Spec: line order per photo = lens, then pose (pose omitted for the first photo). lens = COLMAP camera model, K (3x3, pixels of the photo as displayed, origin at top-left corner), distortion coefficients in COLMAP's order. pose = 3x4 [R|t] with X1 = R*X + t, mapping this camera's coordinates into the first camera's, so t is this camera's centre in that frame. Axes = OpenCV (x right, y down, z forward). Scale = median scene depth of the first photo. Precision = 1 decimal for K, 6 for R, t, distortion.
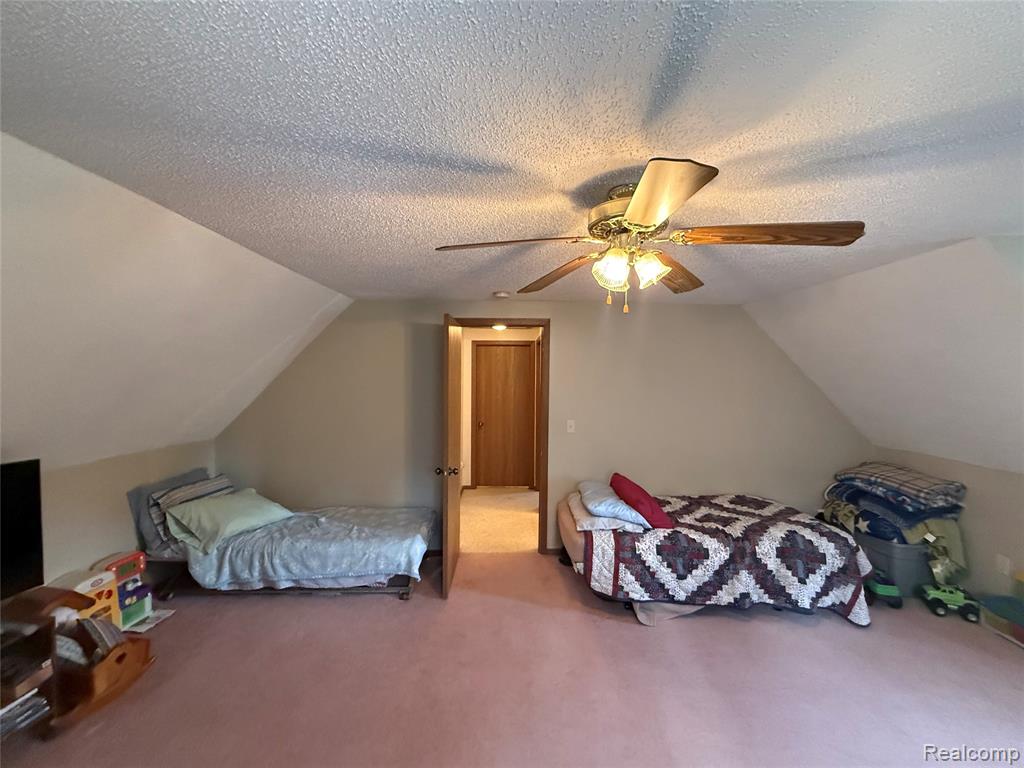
lens RADIAL K [[421.6, 0, 512.0], [0, 421.6, 384.0], [0, 0, 1]] dist [-0.000680, -0.000295]
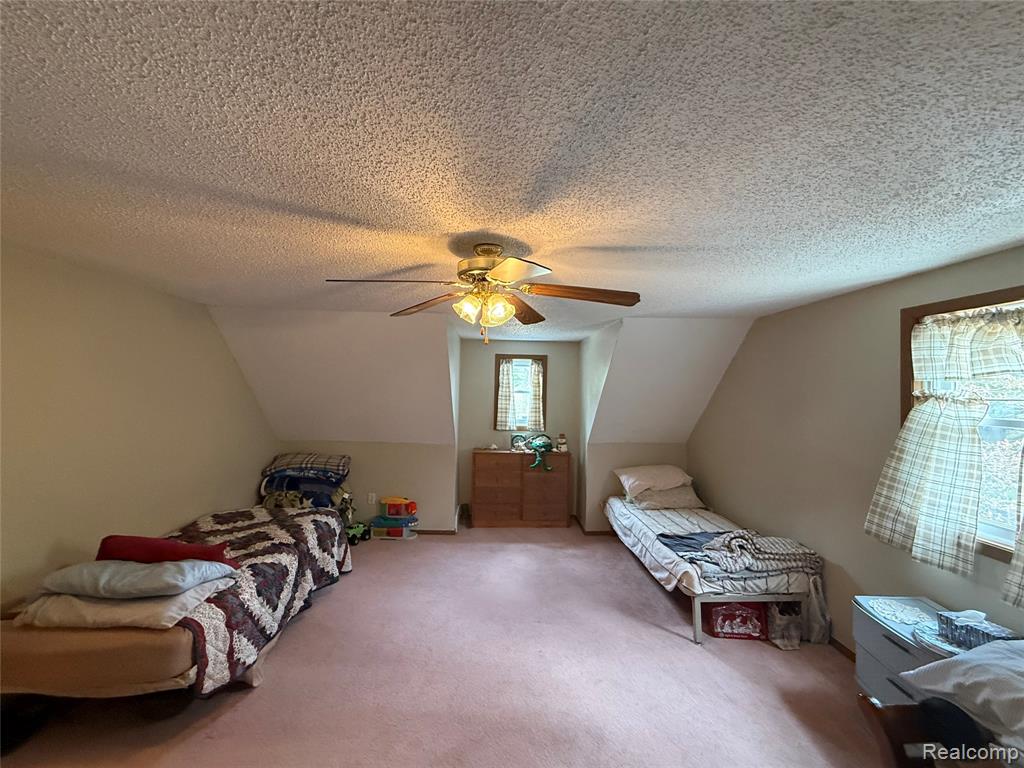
lens RADIAL K [[421.6, 0, 512.0], [0, 421.6, 384.0], [0, 0, 1]] dist [-0.000680, -0.000295]
pose [[-0.041295, -0.002557, 0.999144, -0.510505], [0.001009, 0.999996, 0.002601, -0.026760], [-0.999146, 0.001116, -0.041293, 0.506440]]
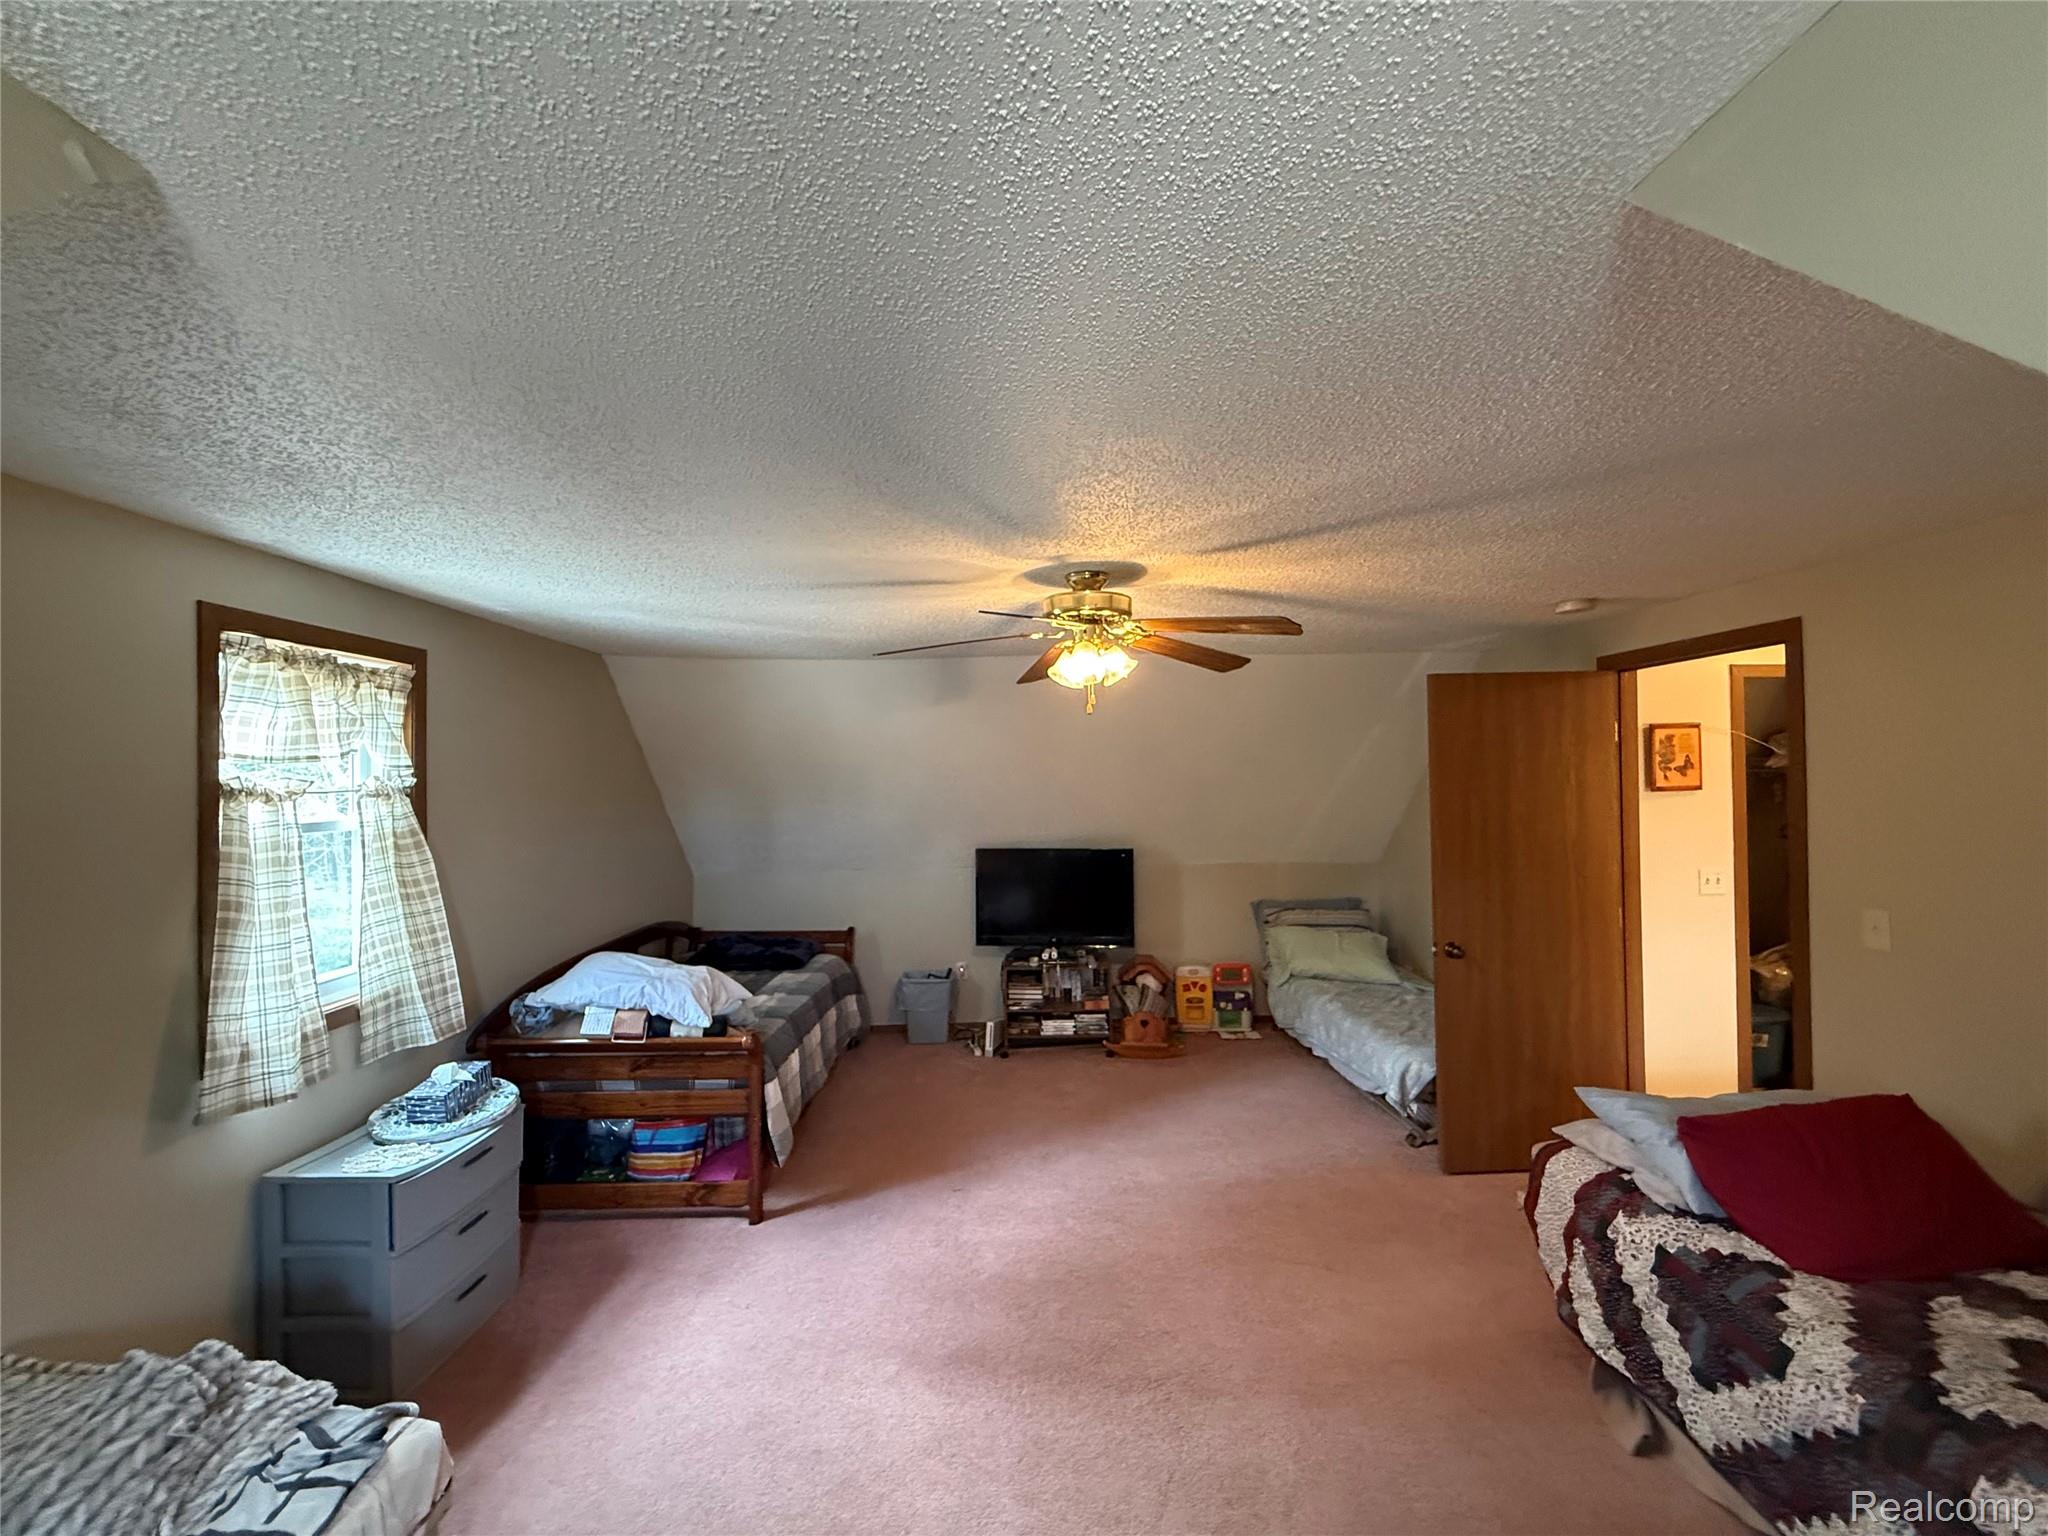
lens RADIAL K [[843.2, 0, 1024.0], [0, 843.2, 768.0], [0, 0, 1]] dist [-0.000680, -0.000295]
pose [[0.033328, -0.018535, -0.999273, 1.027210], [-0.005400, 0.999810, -0.018725, -0.011970], [0.999430, 0.006020, 0.033222, 0.417775]]
